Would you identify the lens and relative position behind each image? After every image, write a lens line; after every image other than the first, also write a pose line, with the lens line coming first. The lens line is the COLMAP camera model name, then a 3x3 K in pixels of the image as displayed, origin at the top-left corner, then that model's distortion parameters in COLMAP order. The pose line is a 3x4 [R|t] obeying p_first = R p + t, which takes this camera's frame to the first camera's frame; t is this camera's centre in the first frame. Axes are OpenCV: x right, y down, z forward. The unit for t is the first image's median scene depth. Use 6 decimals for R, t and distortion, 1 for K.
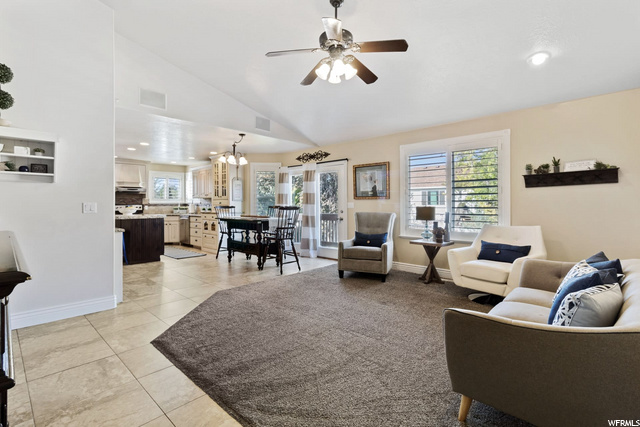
lens RADIAL K [[298.7, 0, 330.1], [0, 298.7, 212.2], [0, 0, 1]] dist [-0.000089, -0.000169]
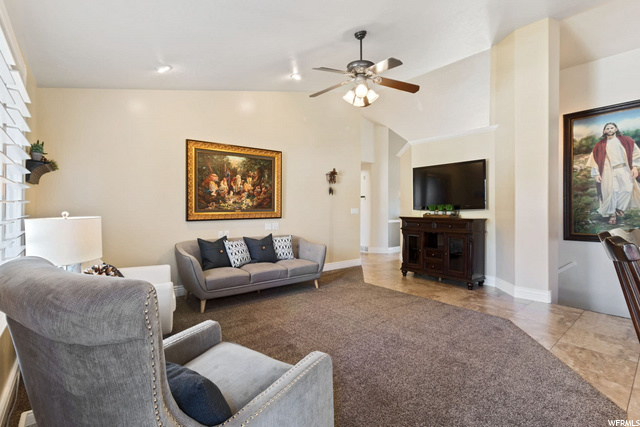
lens RADIAL K [[298.7, 0, 330.1], [0, 298.7, 212.2], [0, 0, 1]] dist [-0.000089, -0.000169]
pose [[-0.991793, -0.002639, 0.127828, -0.010027], [0.002270, 0.999266, 0.038244, -0.043026], [-0.127835, 0.038221, -0.991059, 1.546113]]
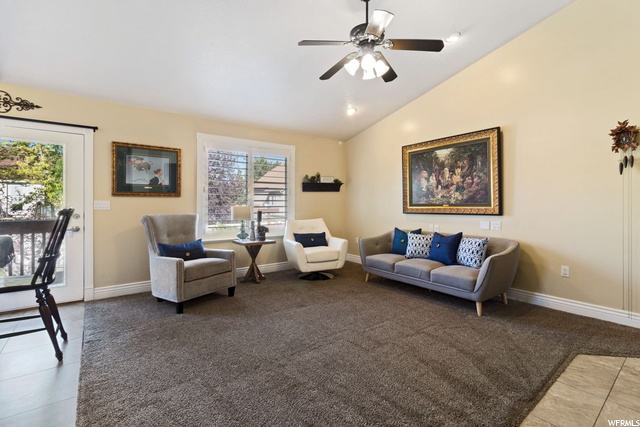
lens RADIAL K [[294.2, 0, 317.6], [0, 294.2, 207.8], [0, 0, 1]] dist [0.000180, -0.000187]
pose [[0.185069, -0.012741, 0.982643, -0.677867], [0.026177, 0.999625, 0.008031, -0.016873], [-0.982377, 0.024237, 0.185334, 0.702929]]
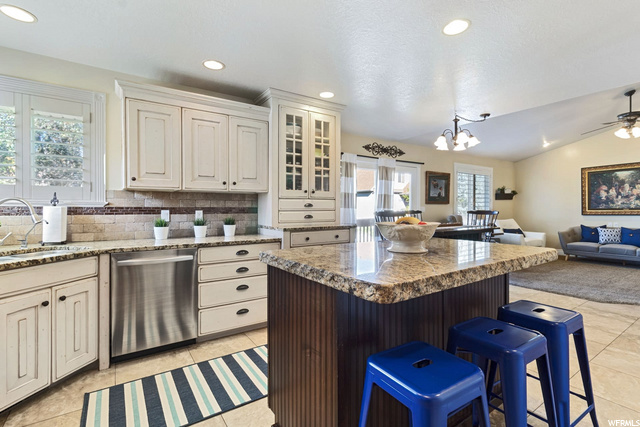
lens RADIAL K [[294.2, 0, 317.6], [0, 294.2, 207.8], [0, 0, 1]] dist [0.000180, -0.000187]
pose [[0.256213, 0.003939, 0.966612, -1.526269], [0.027293, 0.999564, -0.011308, -0.040505], [-0.966235, 0.029279, 0.255993, 1.674972]]
